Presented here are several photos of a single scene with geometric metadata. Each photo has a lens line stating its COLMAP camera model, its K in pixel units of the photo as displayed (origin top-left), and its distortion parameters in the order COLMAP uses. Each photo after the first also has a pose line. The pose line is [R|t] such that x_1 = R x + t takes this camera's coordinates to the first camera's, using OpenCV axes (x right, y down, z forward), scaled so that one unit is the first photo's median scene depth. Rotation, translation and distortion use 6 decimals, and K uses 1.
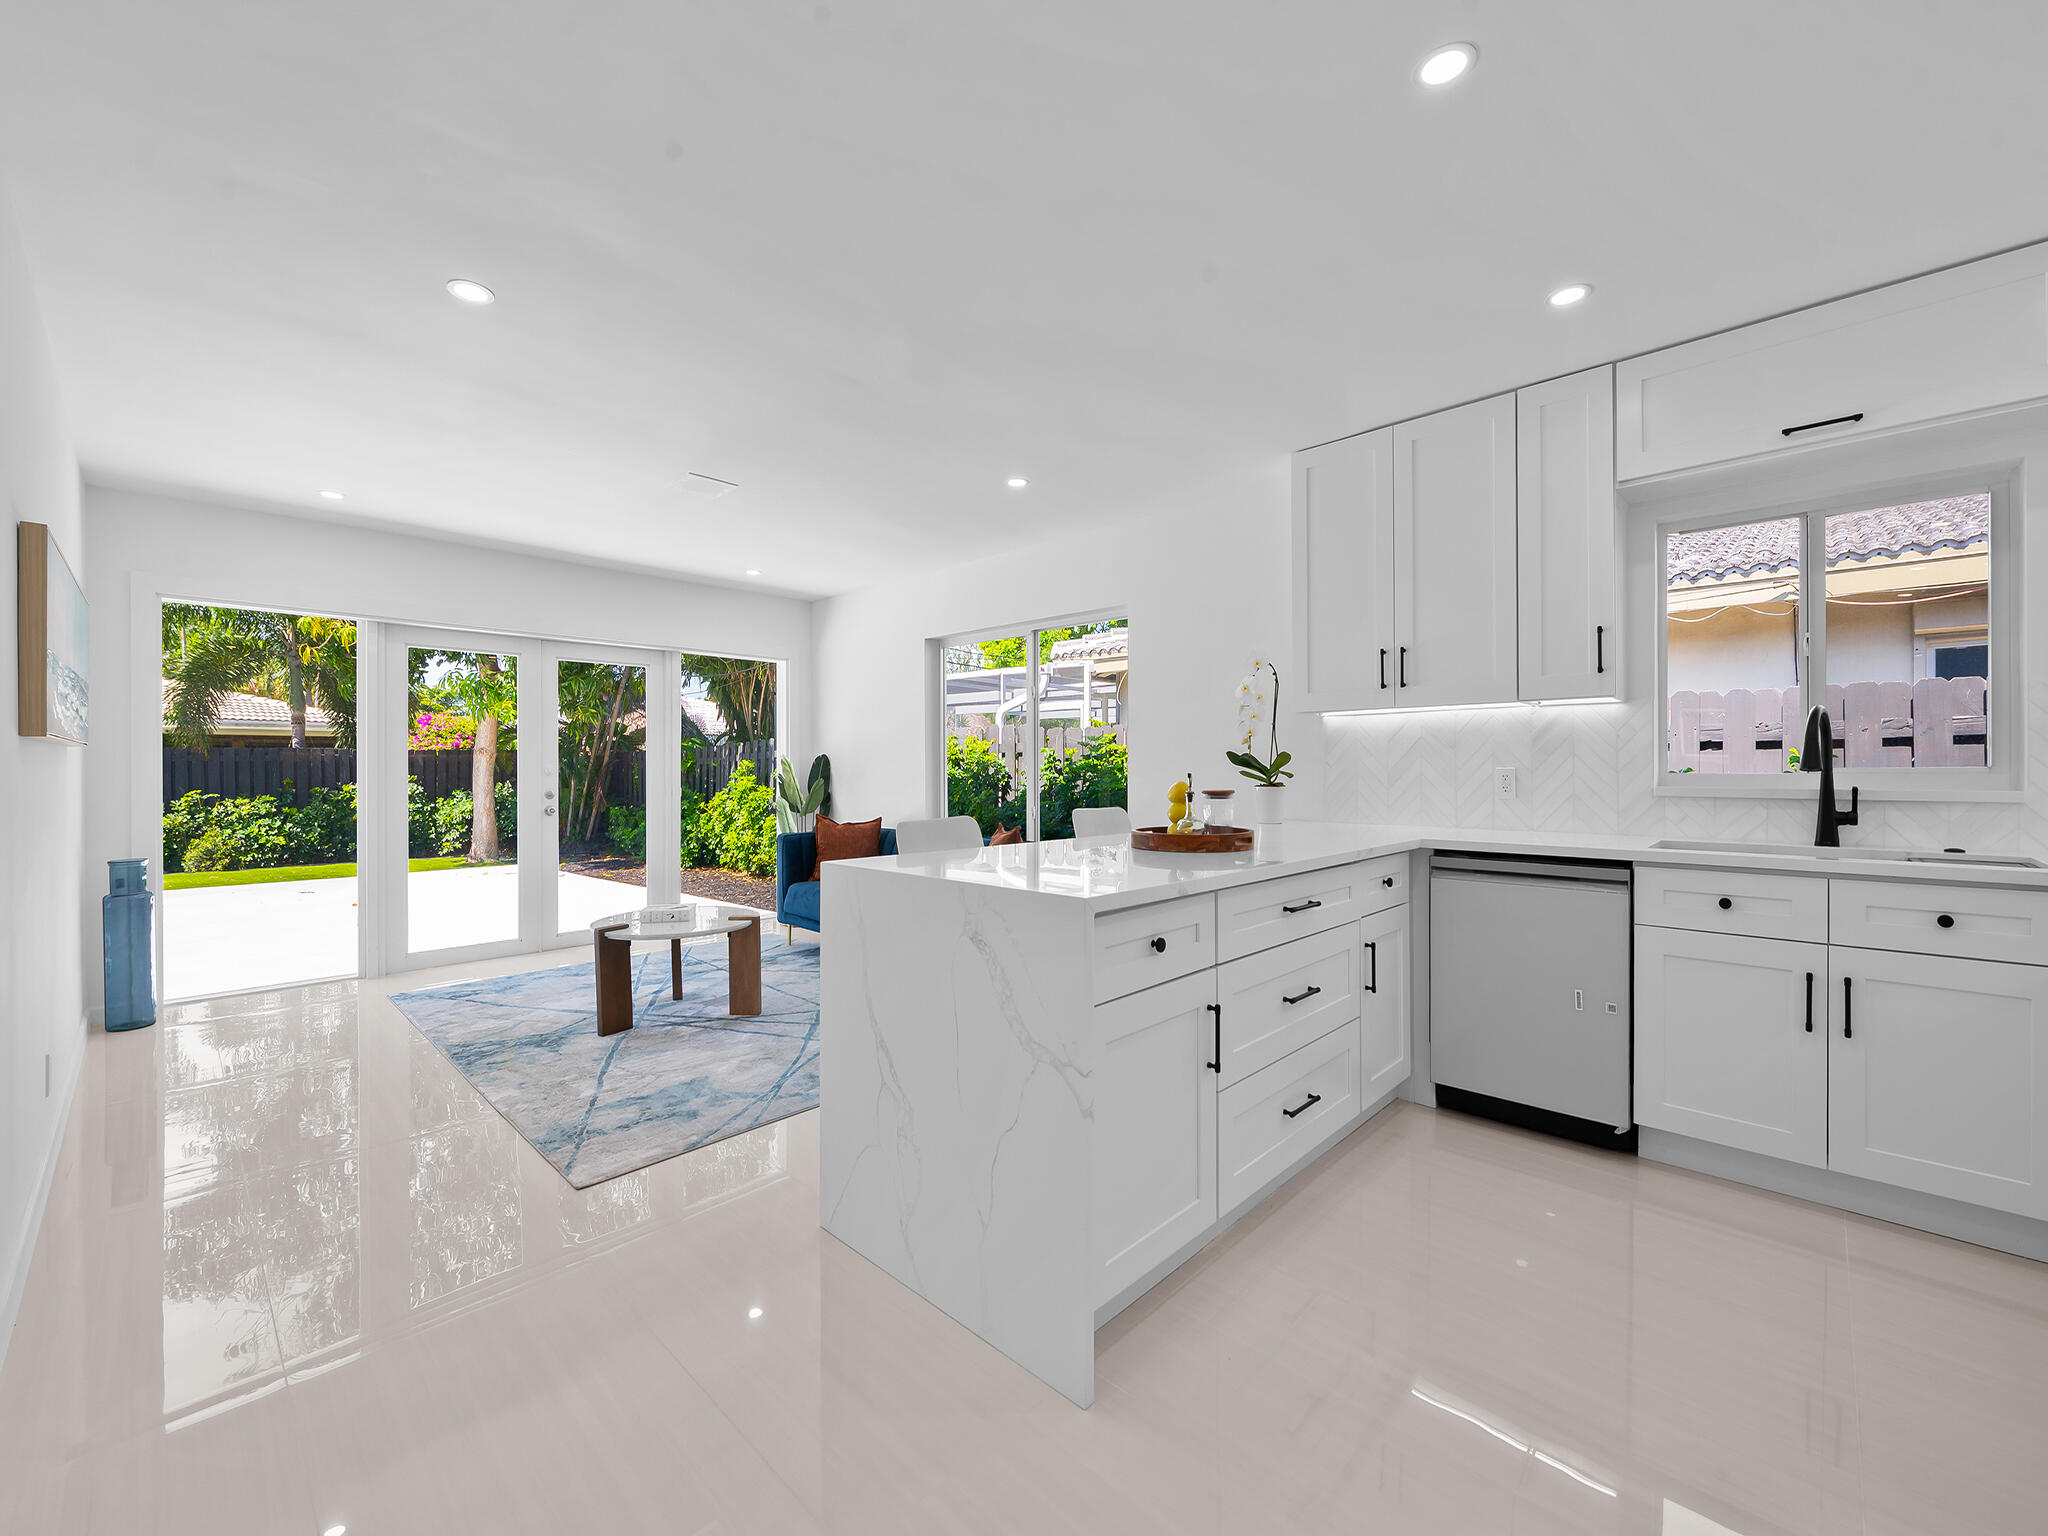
lens RADIAL K [[820.9, 0, 1024.7], [0, 820.9, 765.0], [0, 0, 1]] dist [-0.004276, -0.001489]
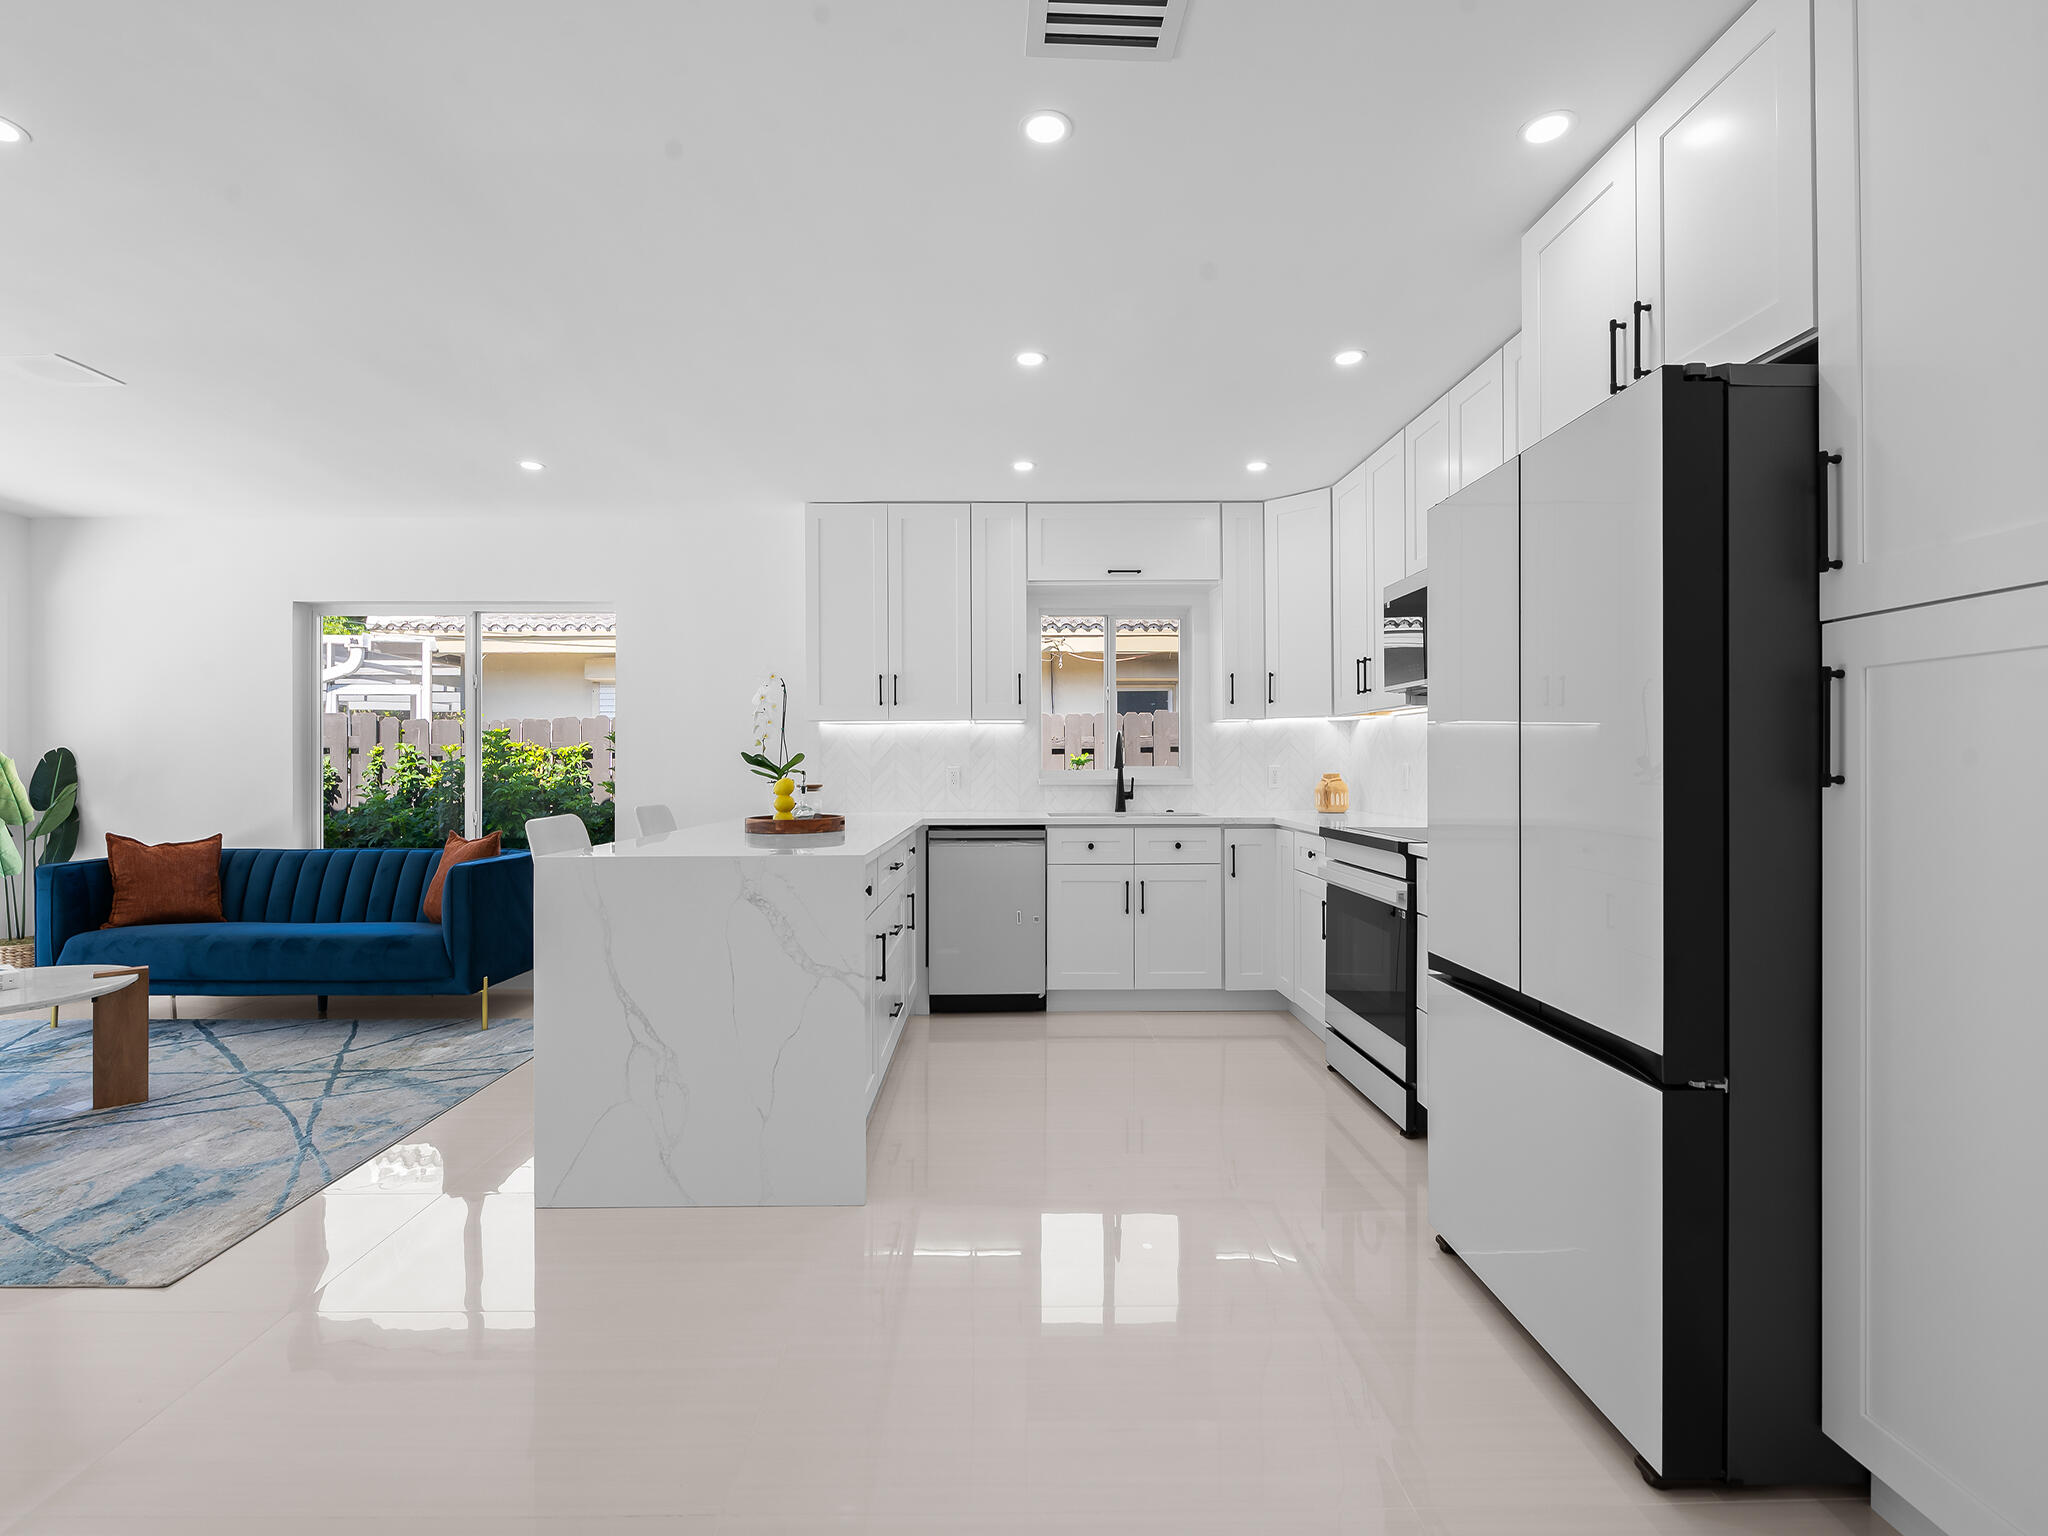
lens RADIAL K [[923.0, 0, 1021.4], [0, 923.0, 762.1], [0, 0, 1]] dist [-0.011577, -0.002901]
pose [[0.700339, 0.003323, 0.713802, -0.480346], [-0.001584, 0.999994, -0.003101, -0.000011], [-0.713808, 0.001041, 0.700340, -0.189112]]
